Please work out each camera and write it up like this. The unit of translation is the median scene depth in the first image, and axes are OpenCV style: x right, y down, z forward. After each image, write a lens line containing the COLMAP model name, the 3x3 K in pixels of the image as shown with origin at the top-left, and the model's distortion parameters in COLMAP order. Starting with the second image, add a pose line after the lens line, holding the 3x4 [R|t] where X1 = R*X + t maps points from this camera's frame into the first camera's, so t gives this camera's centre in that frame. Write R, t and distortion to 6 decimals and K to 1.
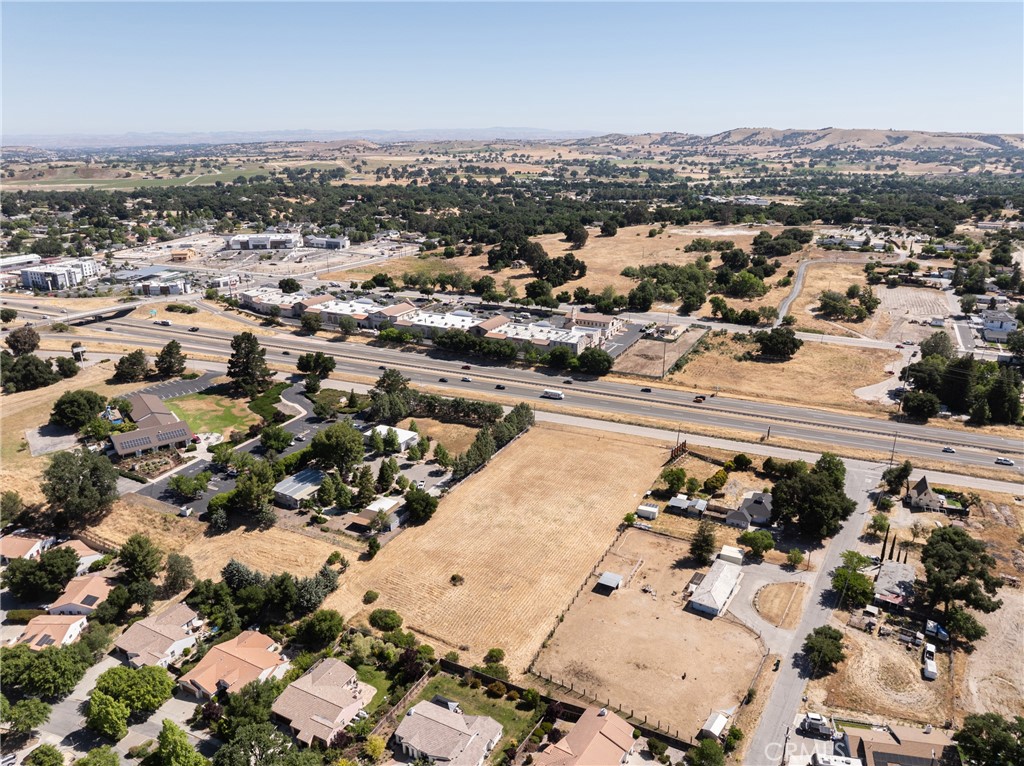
lens RADIAL K [[721.9, 0, 513.6], [0, 721.9, 376.0], [0, 0, 1]] dist [-0.042298, 0.011584]
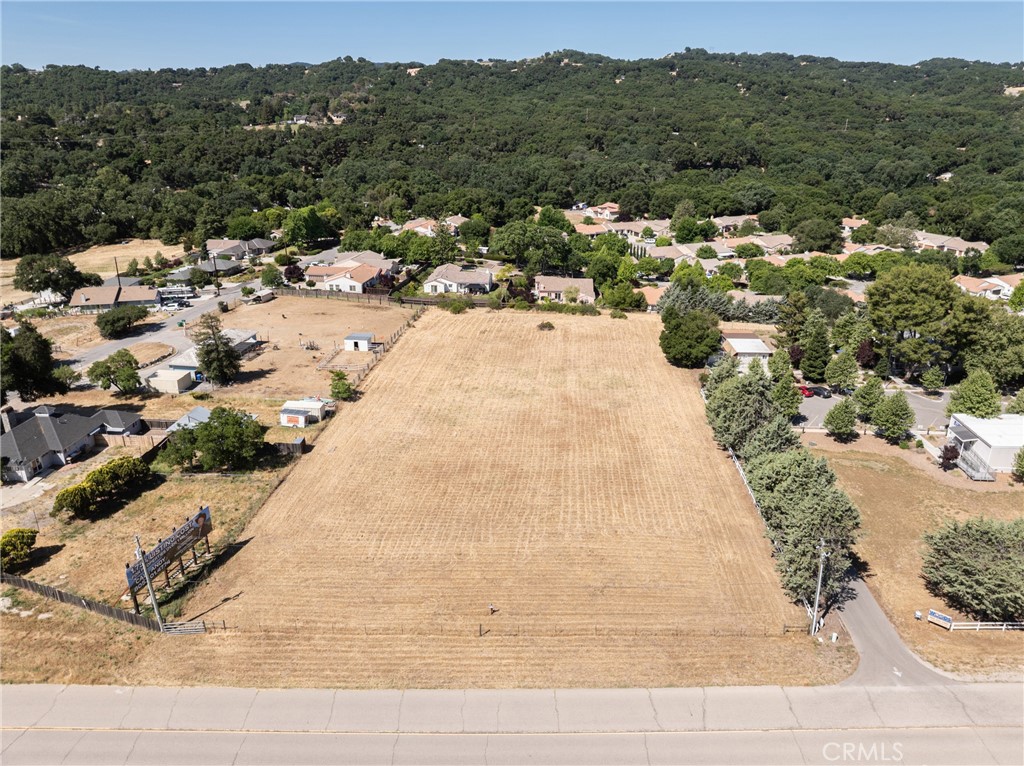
lens RADIAL K [[721.9, 0, 515.9], [0, 721.9, 381.3], [0, 0, 1]] dist [-0.042298, 0.011584]
pose [[-0.917231, 0.143286, -0.371694, 0.203340], [-0.123430, 0.784925, 0.607172, -0.126722], [0.378751, 0.602795, -0.702272, 1.209162]]
